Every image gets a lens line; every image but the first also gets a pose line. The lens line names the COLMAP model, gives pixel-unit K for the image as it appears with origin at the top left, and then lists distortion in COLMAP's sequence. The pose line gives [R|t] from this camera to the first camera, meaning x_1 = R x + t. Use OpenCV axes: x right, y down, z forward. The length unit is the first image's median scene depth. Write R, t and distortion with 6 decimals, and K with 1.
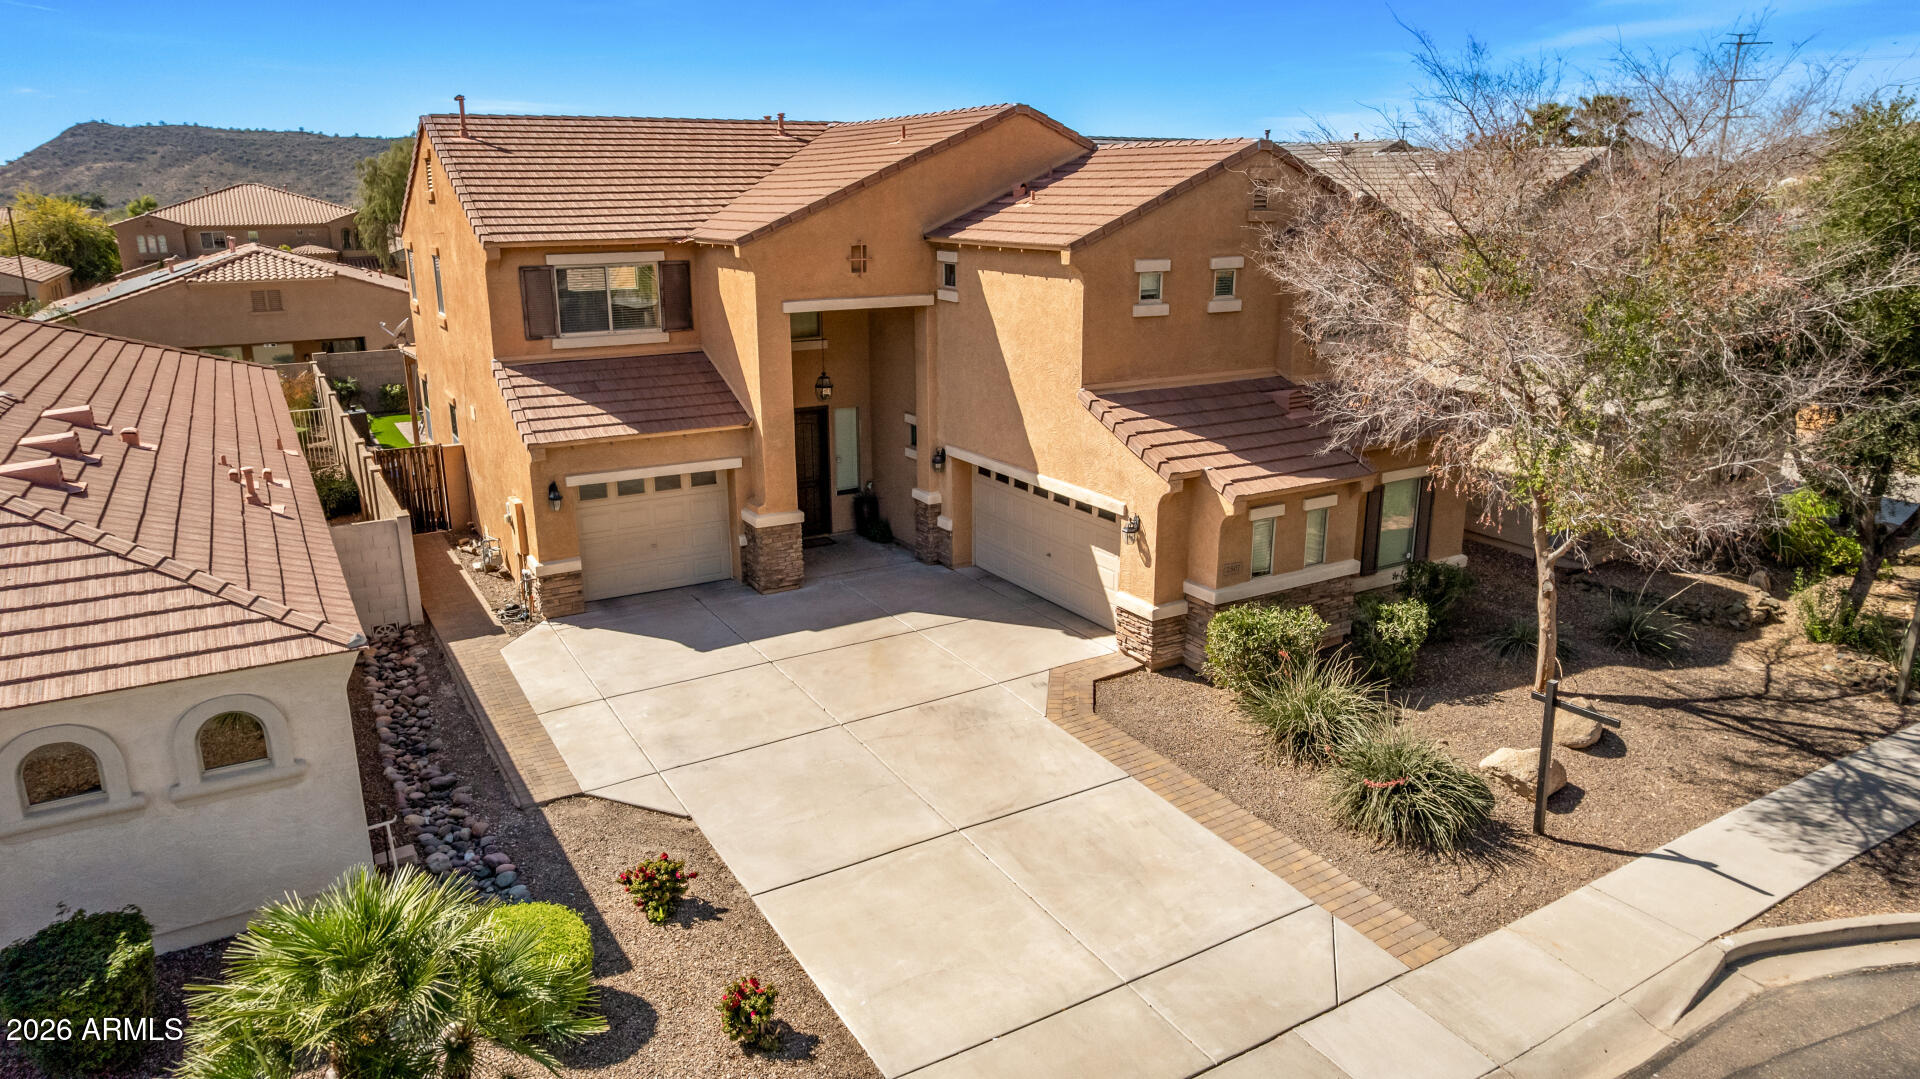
lens RADIAL K [[1249.6, 0, 960.0], [0, 1249.6, 539.5], [0, 0, 1]] dist [-0.061680, 0.043162]
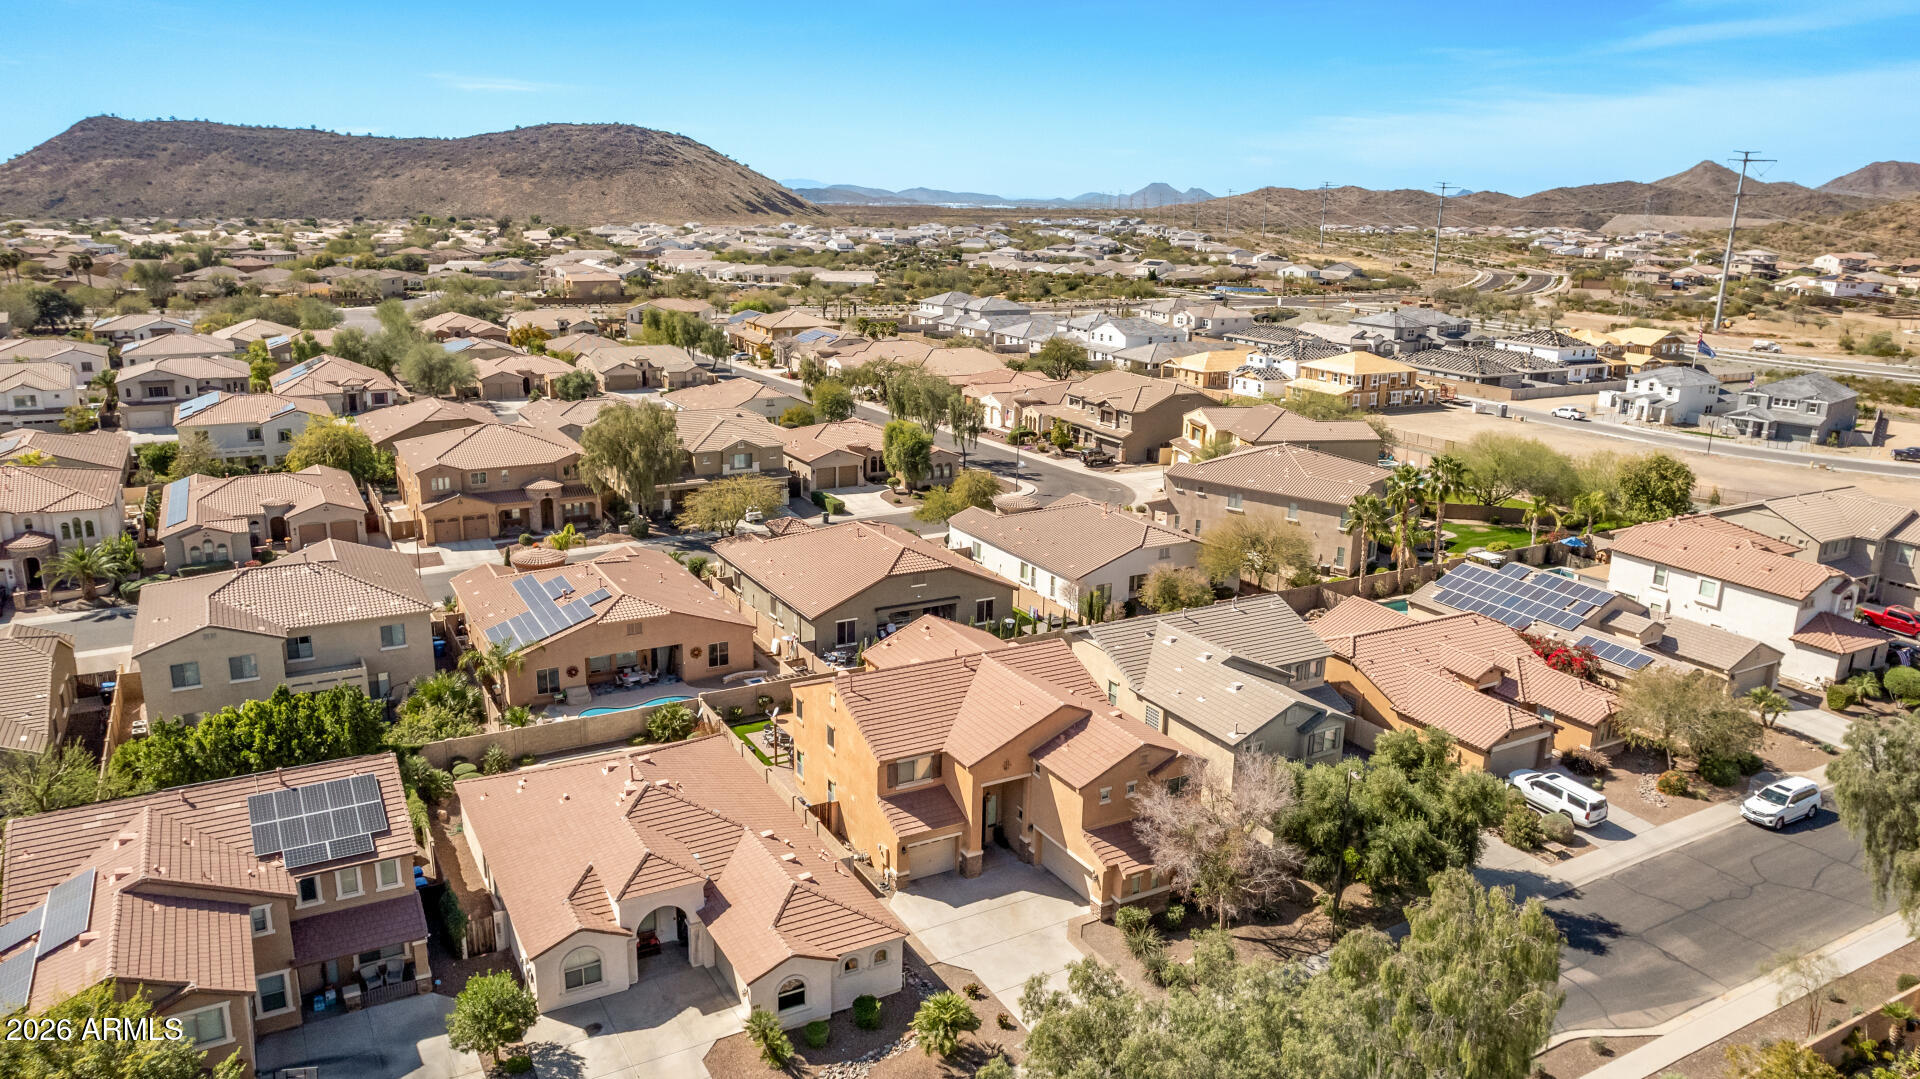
lens RADIAL K [[1317.2, 0, 960.0], [0, 1317.2, 539.5], [0, 0, 1]] dist [-0.065845, 0.051334]
pose [[0.999404, 0.031138, -0.014889, -0.158006], [-0.031454, 0.999274, -0.021504, -0.670983], [0.014209, 0.021960, 0.999658, -2.017116]]
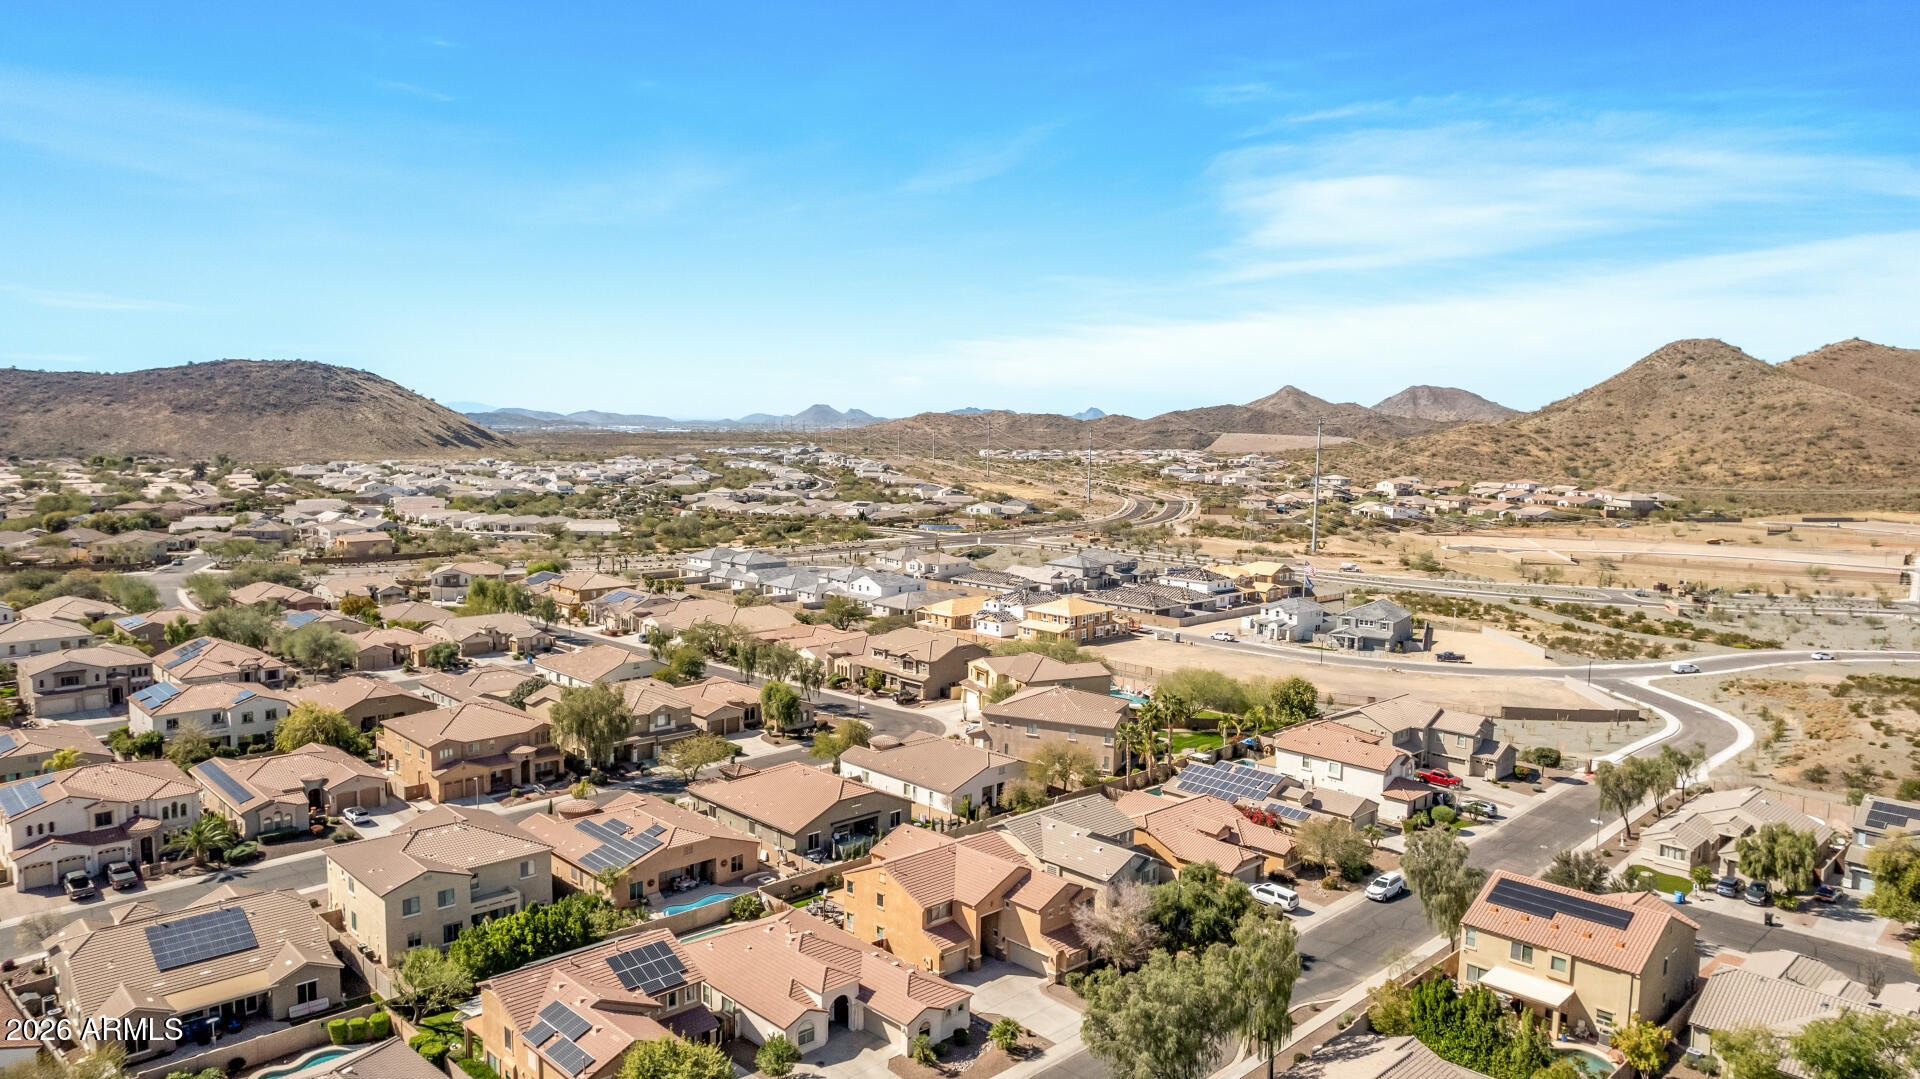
lens RADIAL K [[1249.6, 0, 960.0], [0, 1249.6, 539.5], [0, 0, 1]] dist [-0.061680, 0.043162]
pose [[0.973943, -0.001005, 0.226789, -1.353682], [0.043334, 0.982390, -0.181745, -0.767075], [-0.222613, 0.186837, 0.956836, -4.105236]]
